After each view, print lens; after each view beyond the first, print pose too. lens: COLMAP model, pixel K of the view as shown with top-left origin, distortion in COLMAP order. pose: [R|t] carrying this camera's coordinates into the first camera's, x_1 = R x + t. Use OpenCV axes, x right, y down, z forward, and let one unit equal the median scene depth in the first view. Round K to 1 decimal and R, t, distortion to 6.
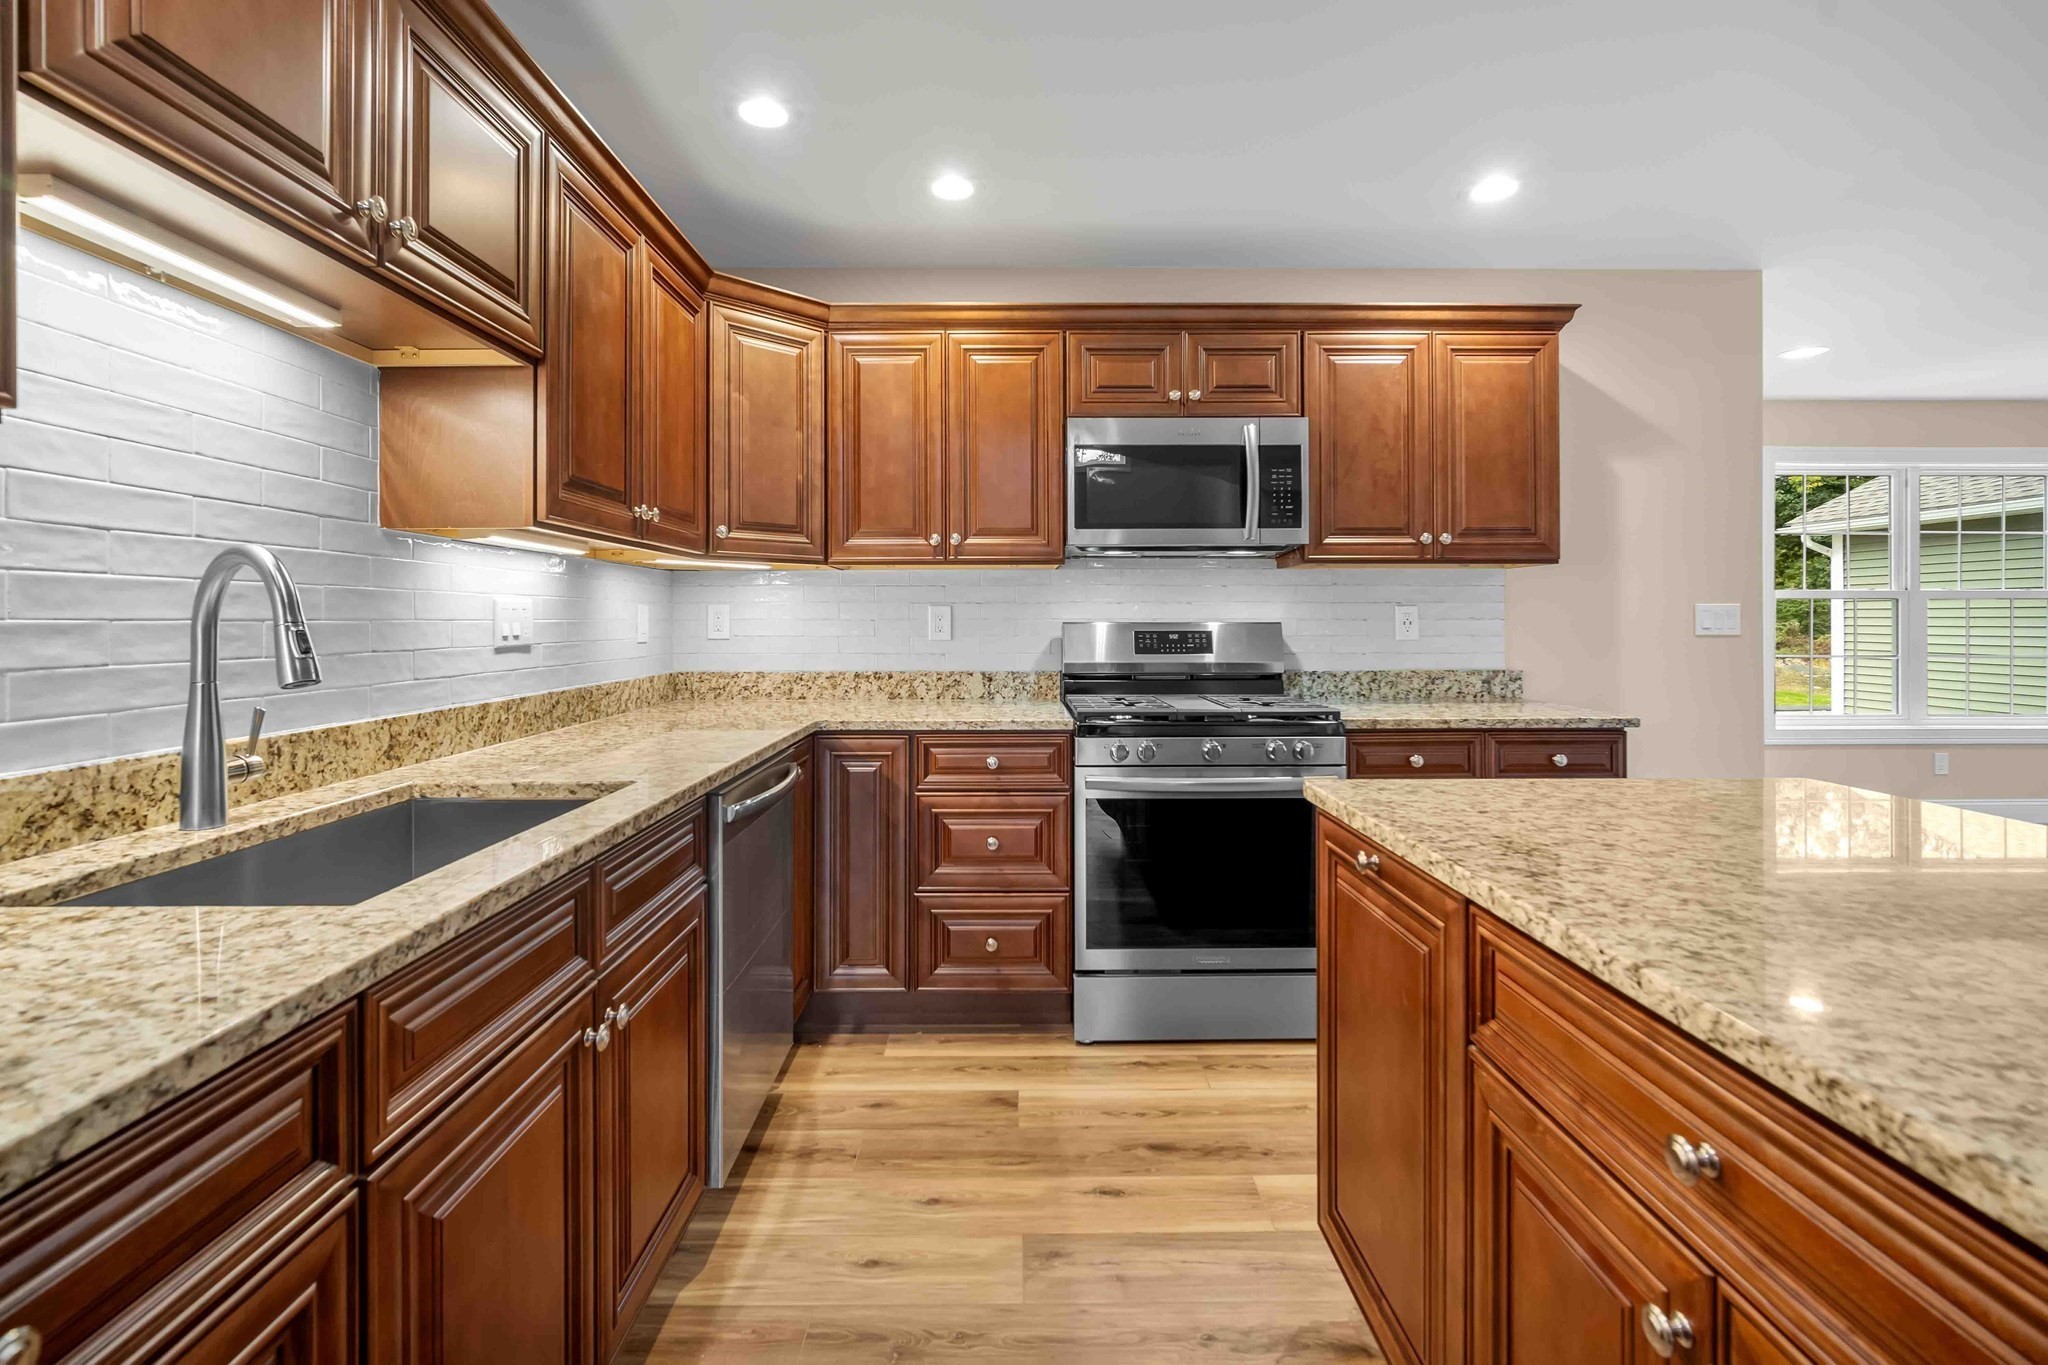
lens RADIAL K [[898.6, 0, 1010.5], [0, 898.6, 630.2], [0, 0, 1]] dist [-0.010597, 0.003054]
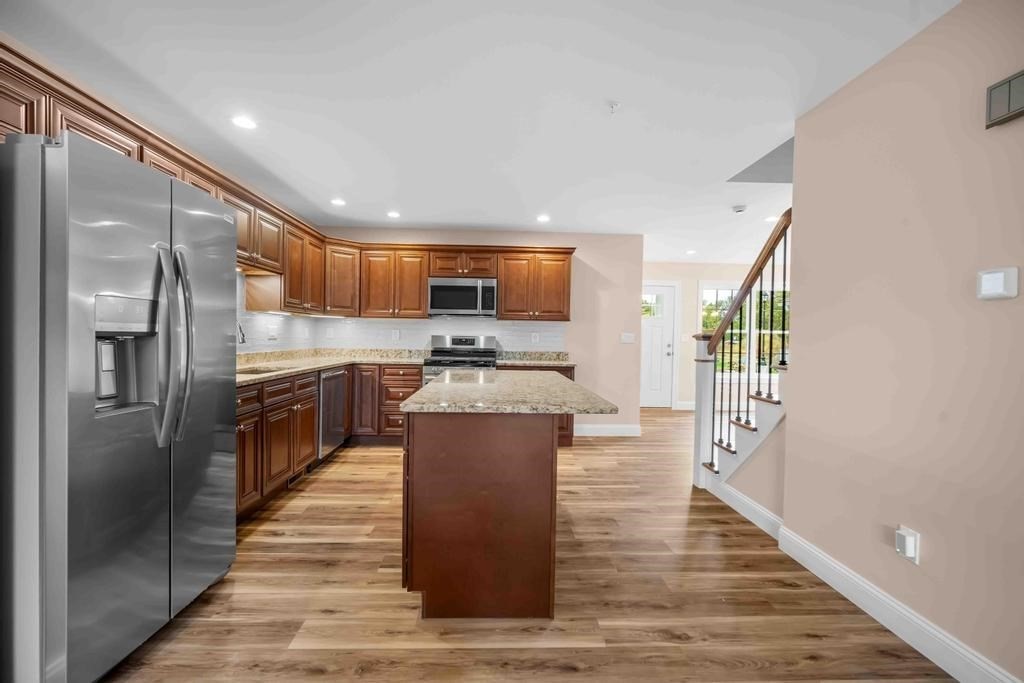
lens RADIAL K [[449.3, 0, 506.7], [0, 449.3, 344.0], [0, 0, 1]] dist [-0.010597, 0.003054]
pose [[0.999363, 0.018247, 0.030667, 0.322835], [-0.018507, 0.999795, 0.008196, 0.005247], [-0.030512, -0.008759, 0.999496, -0.779007]]
